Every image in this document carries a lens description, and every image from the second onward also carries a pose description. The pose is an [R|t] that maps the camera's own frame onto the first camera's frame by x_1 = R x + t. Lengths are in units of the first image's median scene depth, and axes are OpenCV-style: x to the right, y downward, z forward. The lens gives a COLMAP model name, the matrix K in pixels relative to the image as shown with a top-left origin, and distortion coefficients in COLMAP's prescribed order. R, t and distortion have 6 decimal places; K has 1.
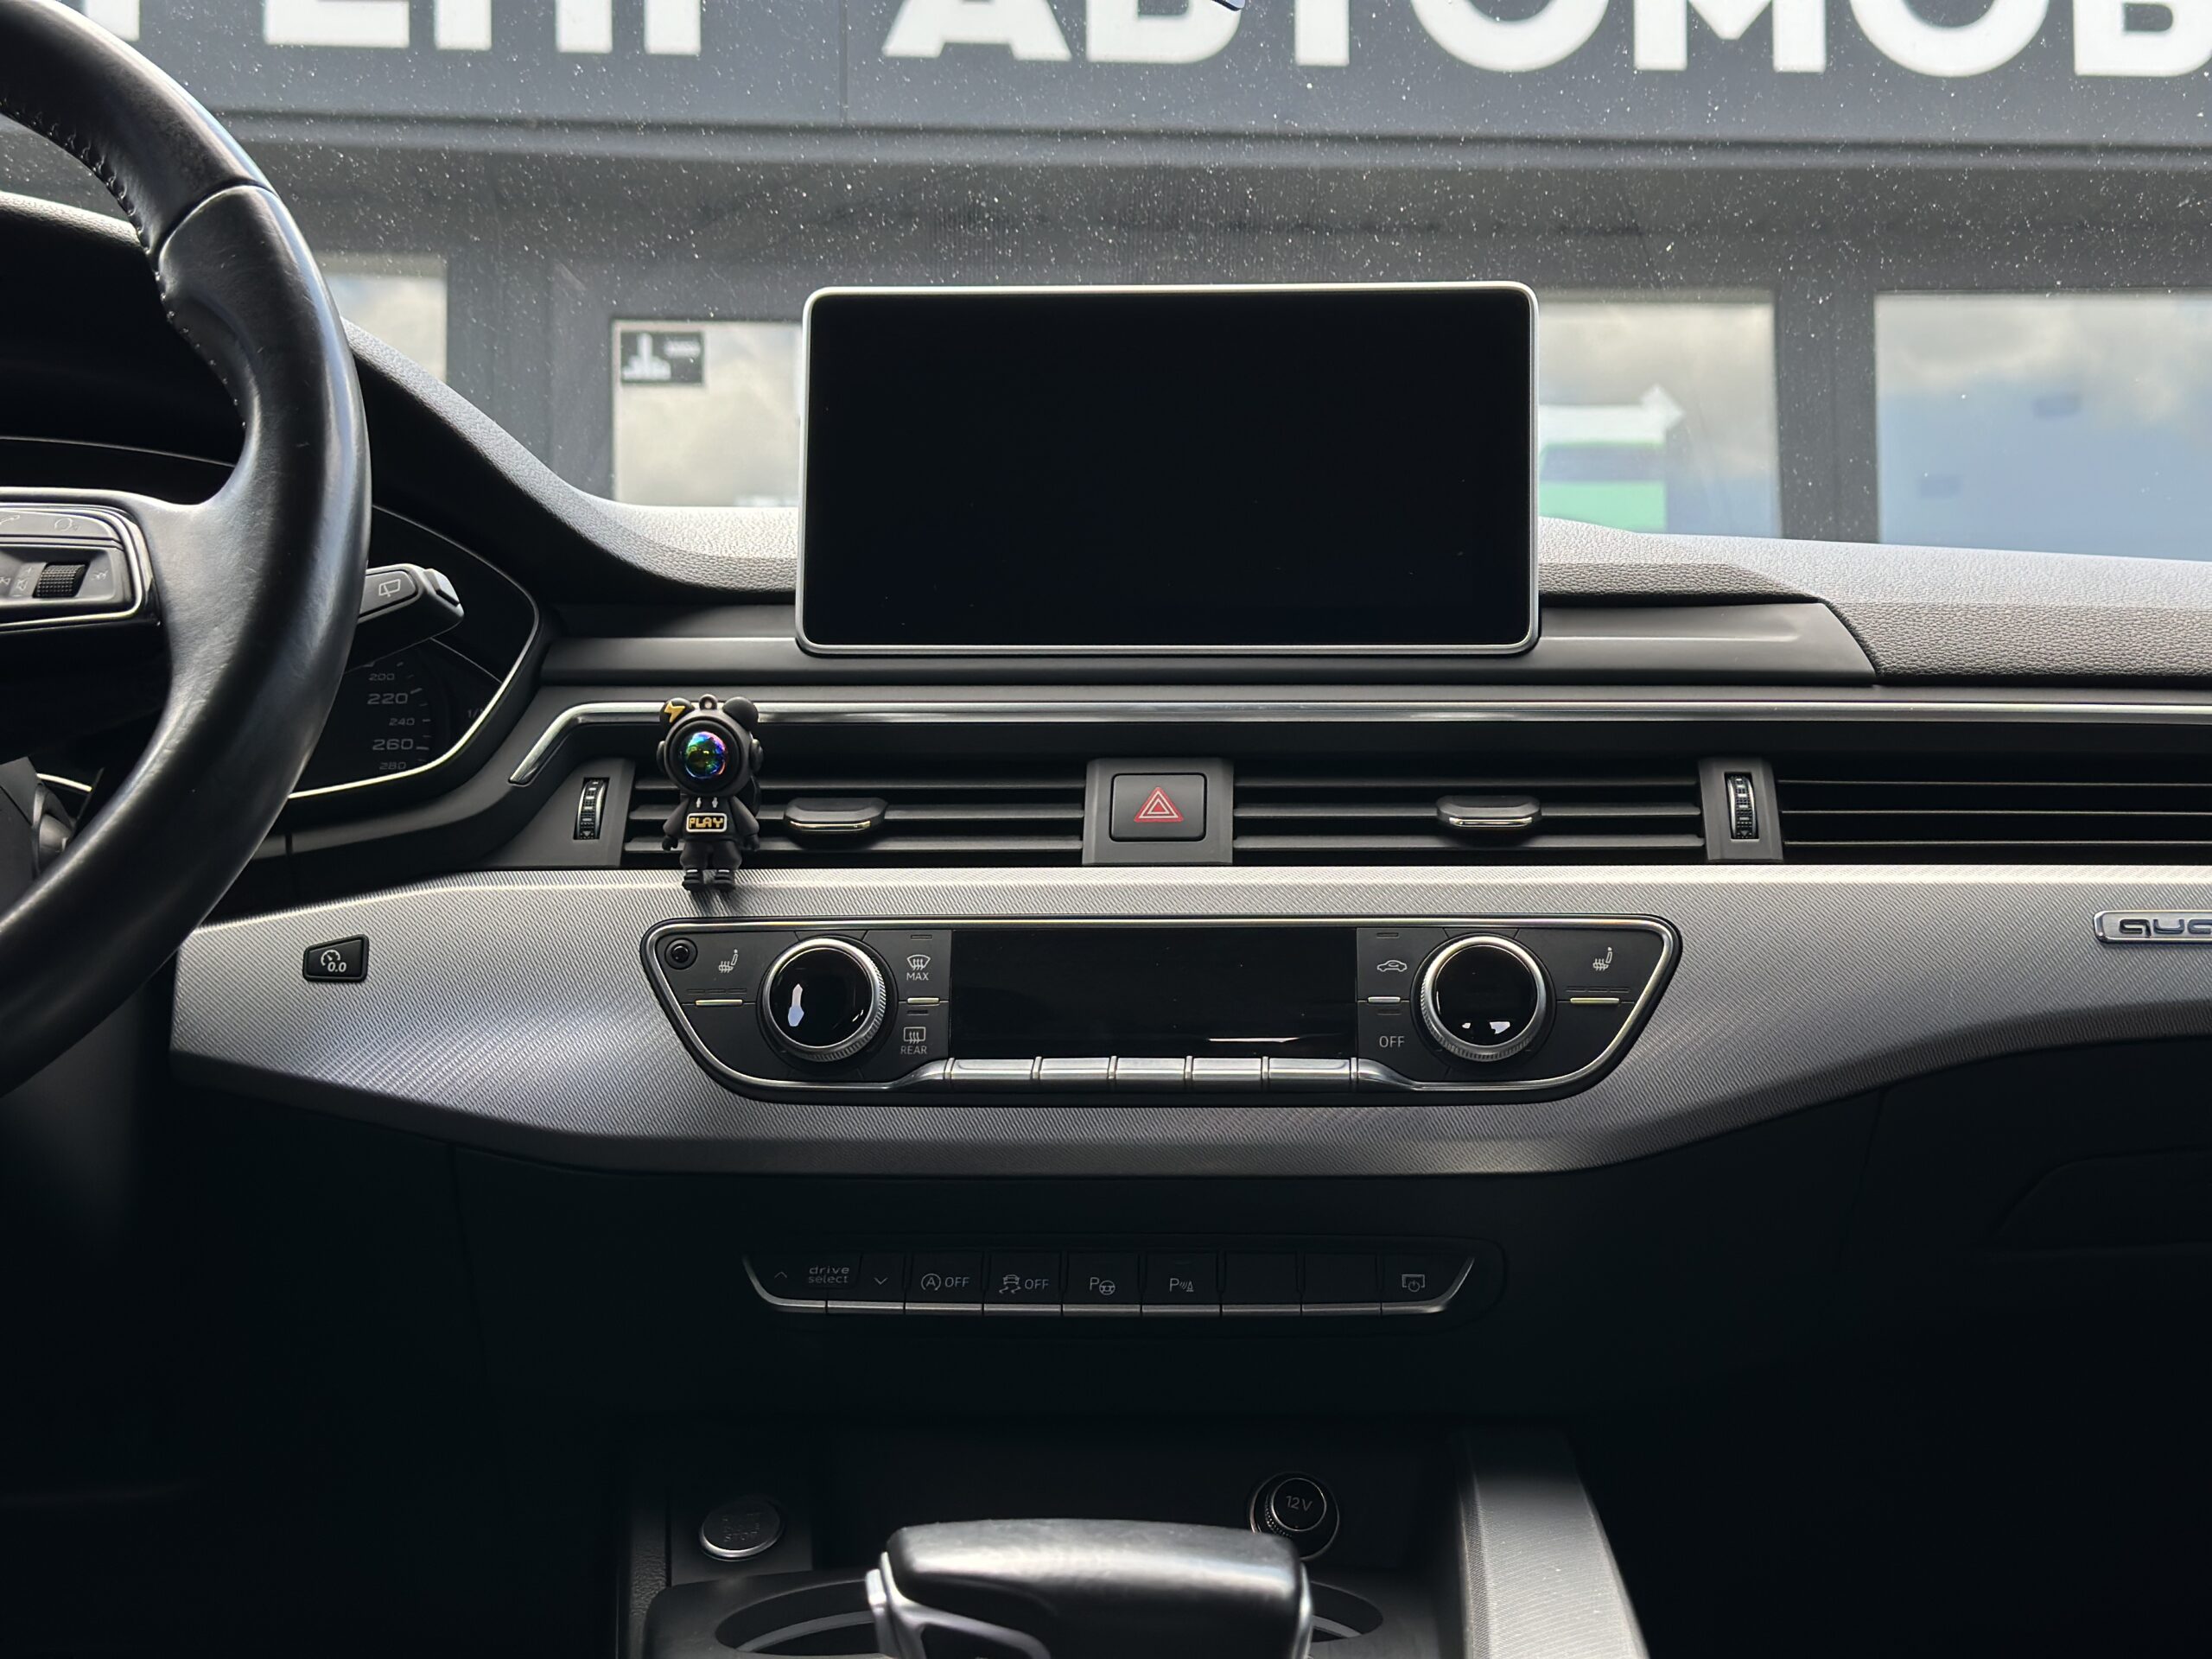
lens RADIAL K [[3098.3, 0, 1116.7], [0, 3098.3, 817.1], [0, 0, 1]] dist [0.139822, 0.000000]
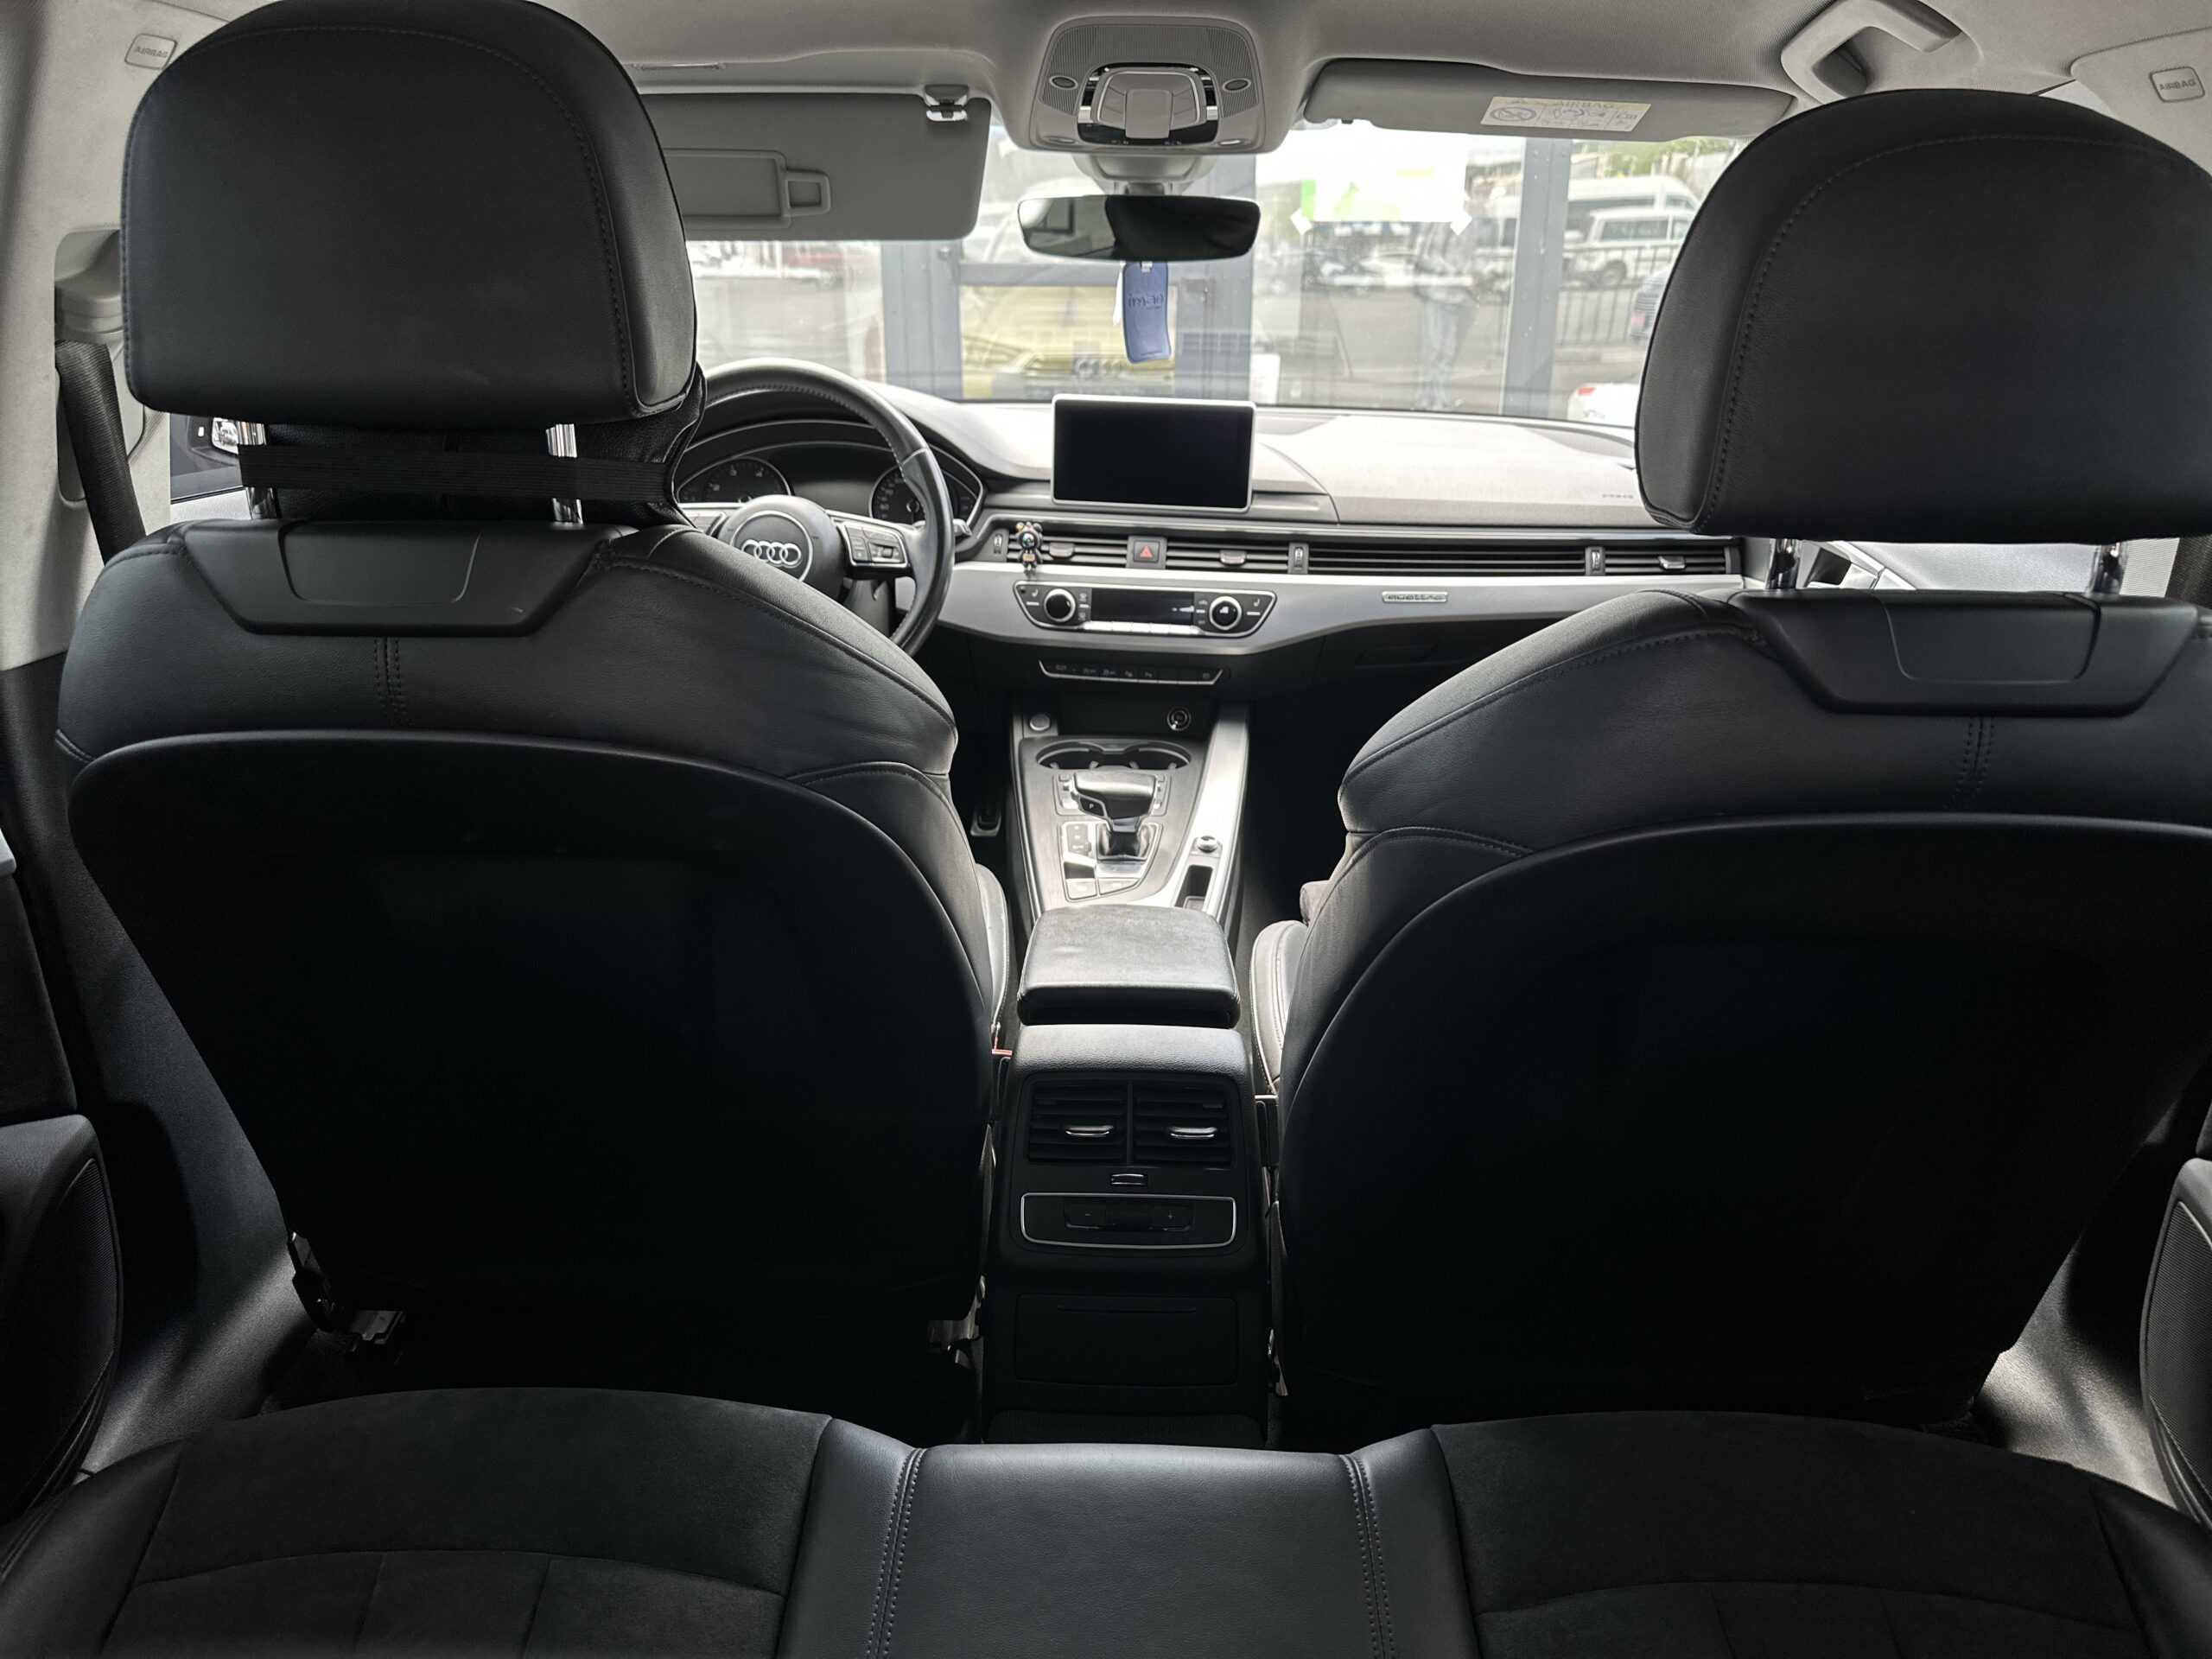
lens RADIAL K [[1527.1, 0, 1097.0], [0, 1527.1, 857.6], [0, 0, 1]] dist [0.057566, -0.027488]
pose [[0.997518, 0.038099, -0.059212, 0.079710], [-0.005868, 0.883018, 0.469302, -0.562353], [0.070165, -0.467790, 0.881050, -0.848410]]
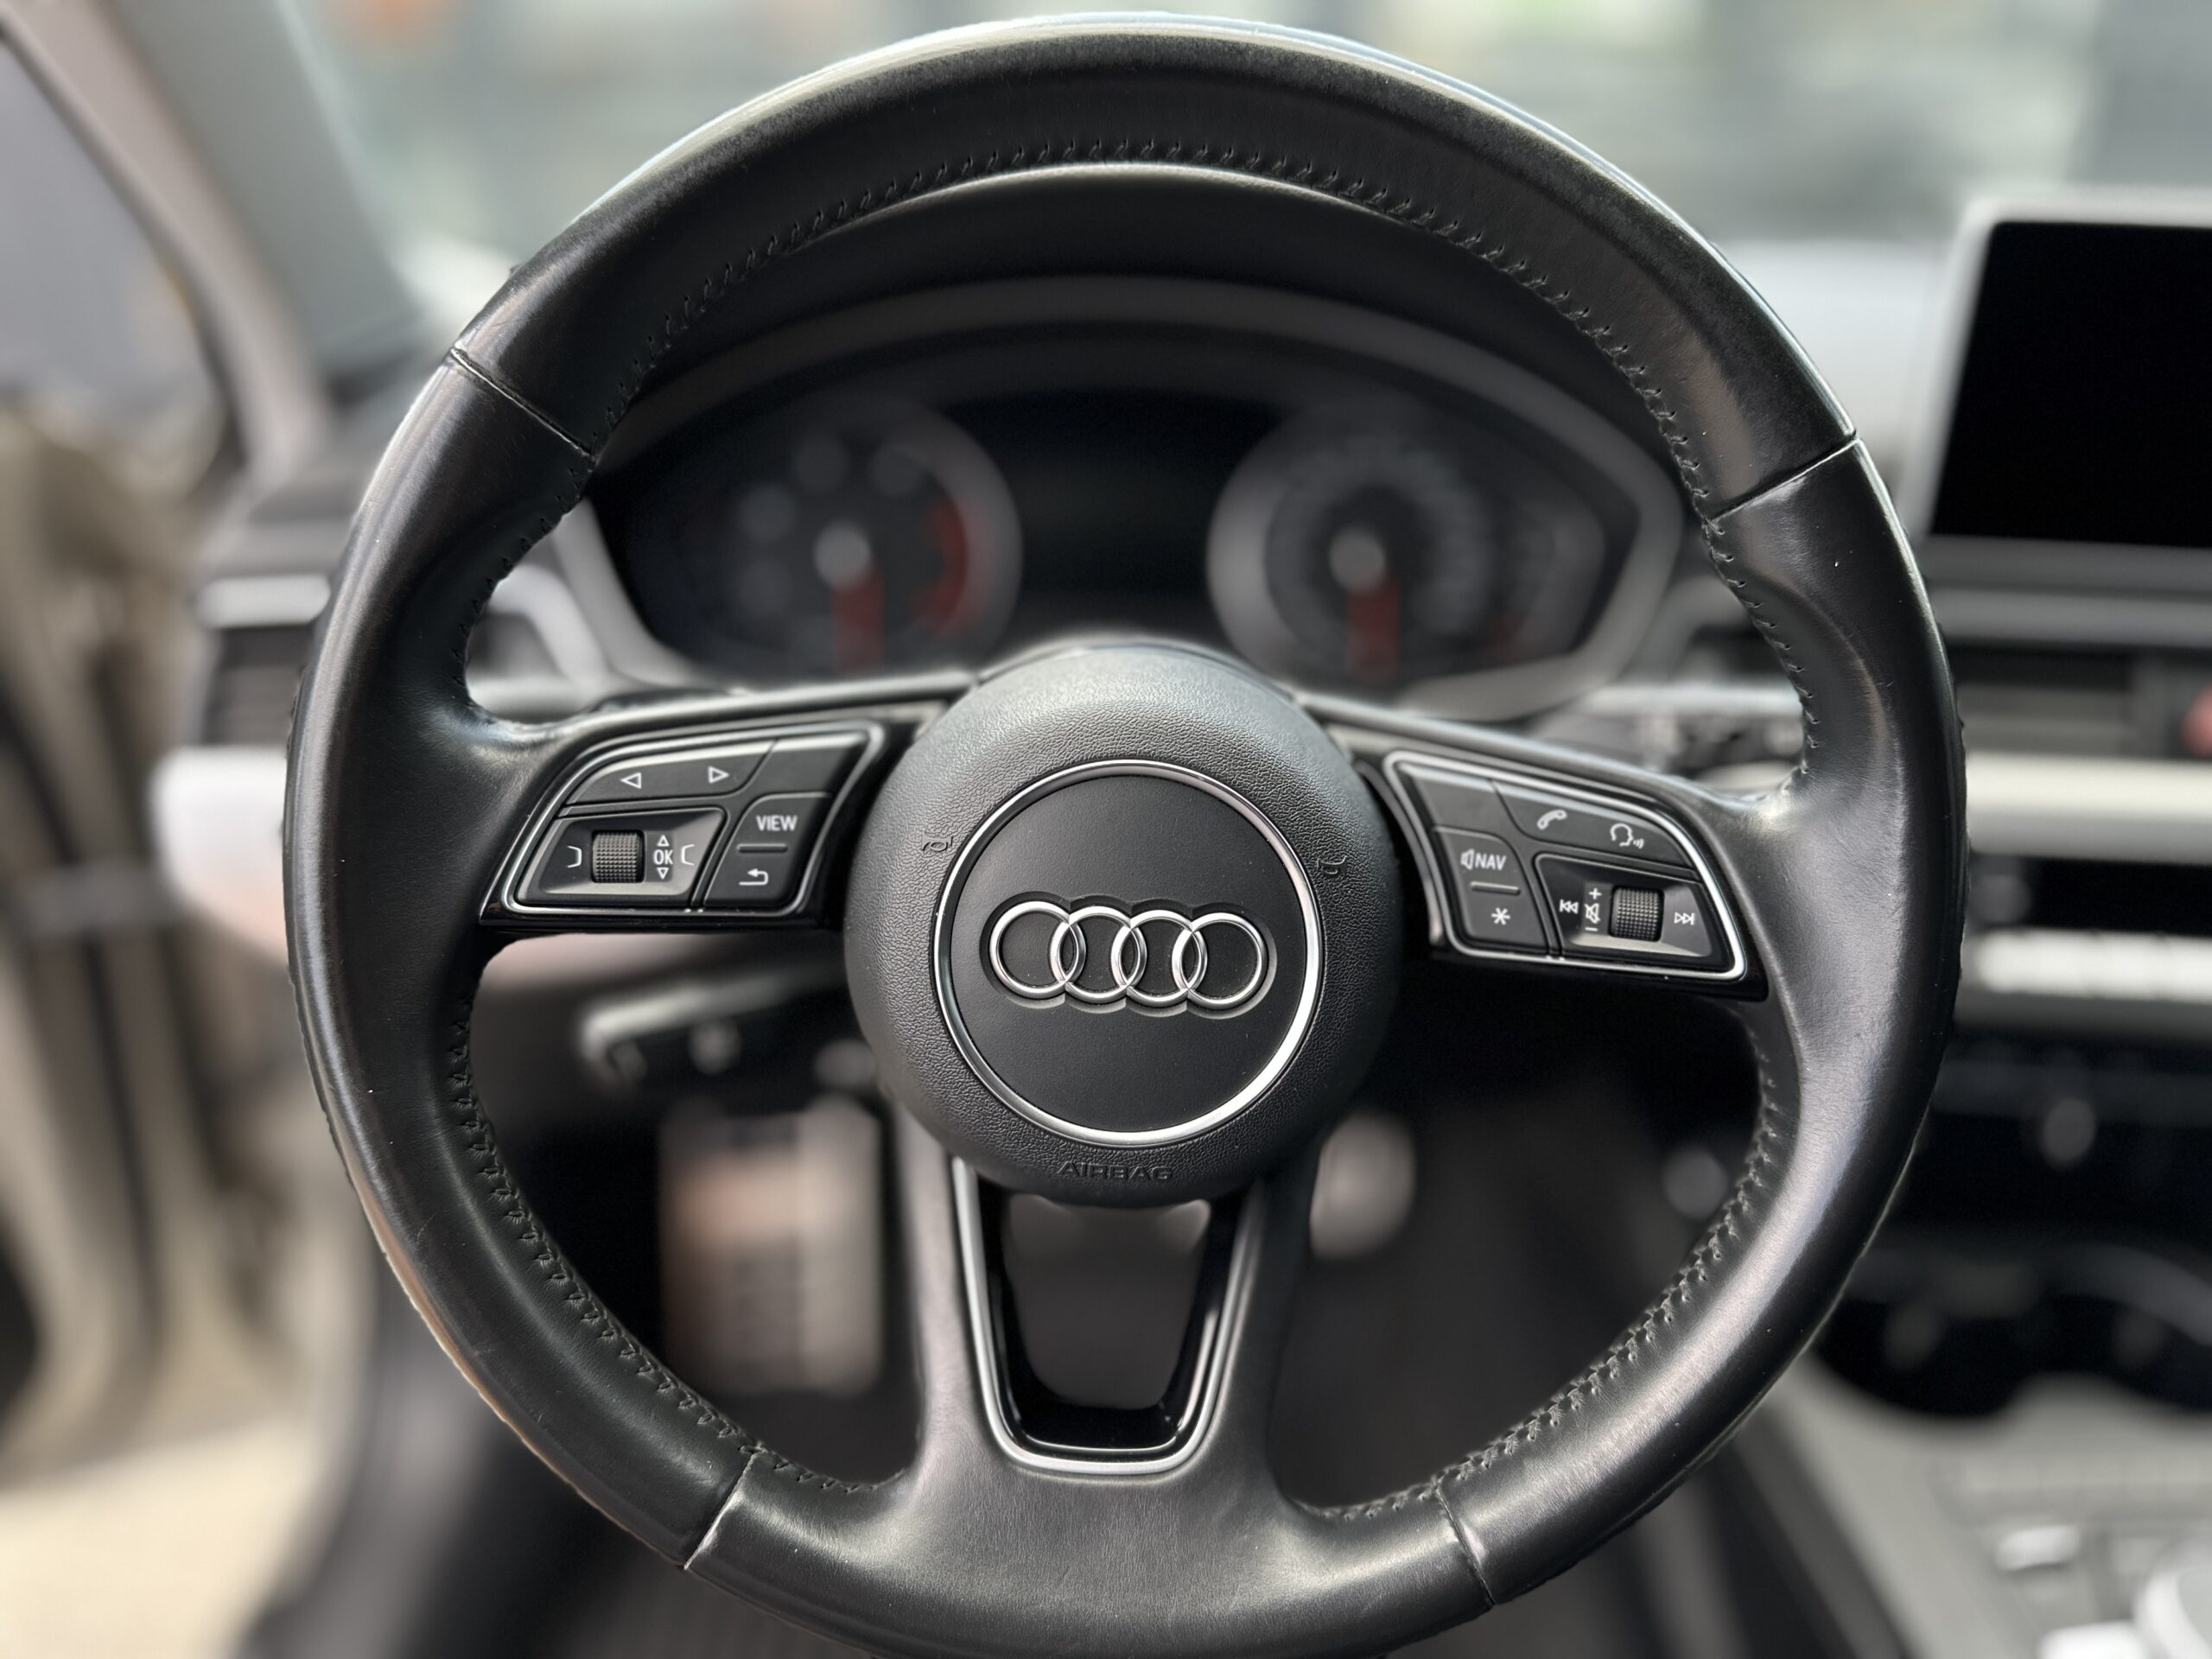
lens RADIAL K [[1527.1, 0, 1111.4], [0, 1527.1, 849.7], [0, 0, 1]] dist [0.057566, -0.027488]
pose [[0.999374, 0.022029, -0.027678, -0.383852], [-0.003984, 0.847538, 0.530720, -0.272154], [0.035149, -0.530277, 0.847095, 0.479072]]
